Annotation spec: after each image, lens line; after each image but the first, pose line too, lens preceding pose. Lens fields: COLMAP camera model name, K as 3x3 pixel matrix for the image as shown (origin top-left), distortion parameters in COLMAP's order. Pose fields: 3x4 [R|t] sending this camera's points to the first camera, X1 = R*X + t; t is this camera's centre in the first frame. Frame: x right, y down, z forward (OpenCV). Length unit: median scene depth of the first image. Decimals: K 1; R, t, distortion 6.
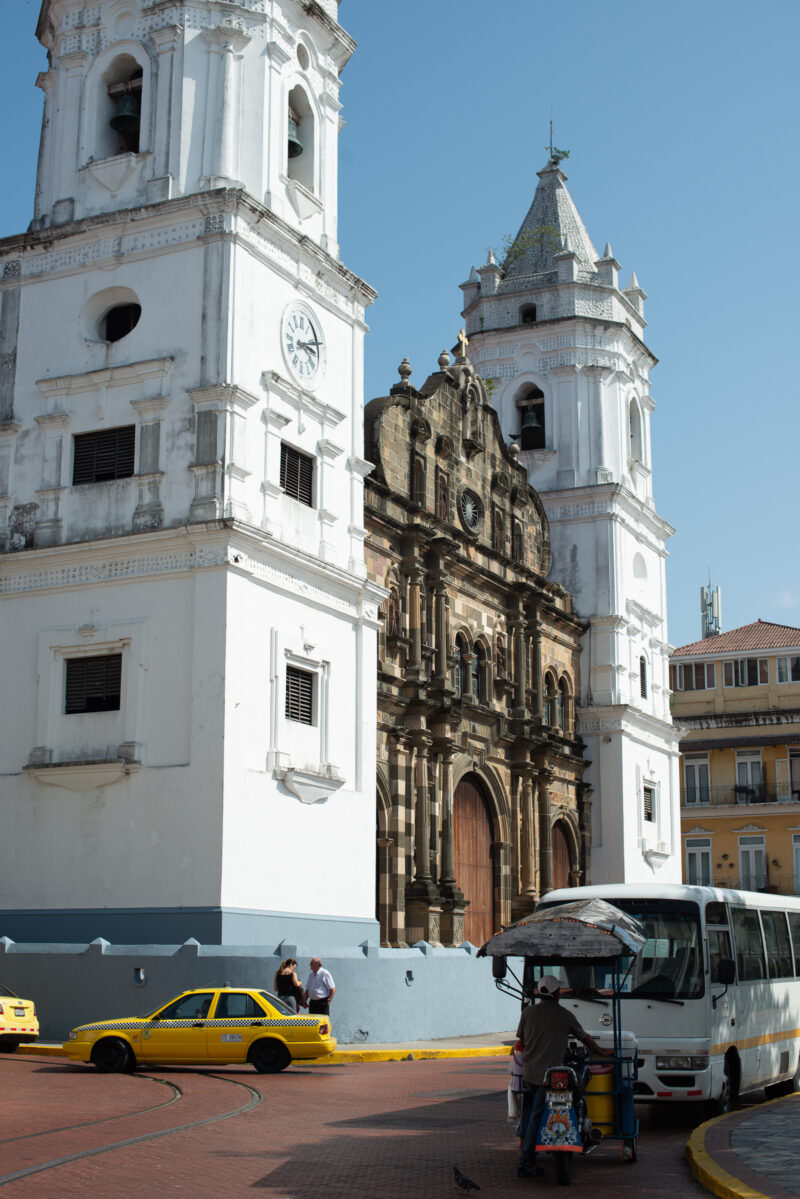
lens RADIAL K [[1722.5, 0, 400.0], [0, 1722.5, 599.5], [0, 0, 1]] dist [-0.127494, 0.045718]
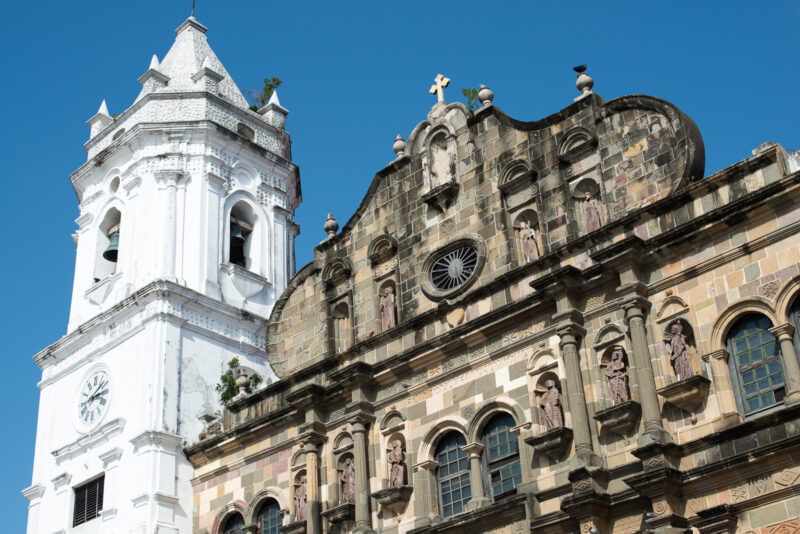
lens RADIAL K [[1149.3, 0, 400.0], [0, 1149.3, 267.0], [0, 0, 1]] dist [-0.127494, 0.045718]
pose [[-0.303006, -0.455973, -0.836825, 0.545883], [0.261698, 0.804536, -0.533138, 0.246958], [0.916352, -0.380539, -0.124452, 1.184242]]
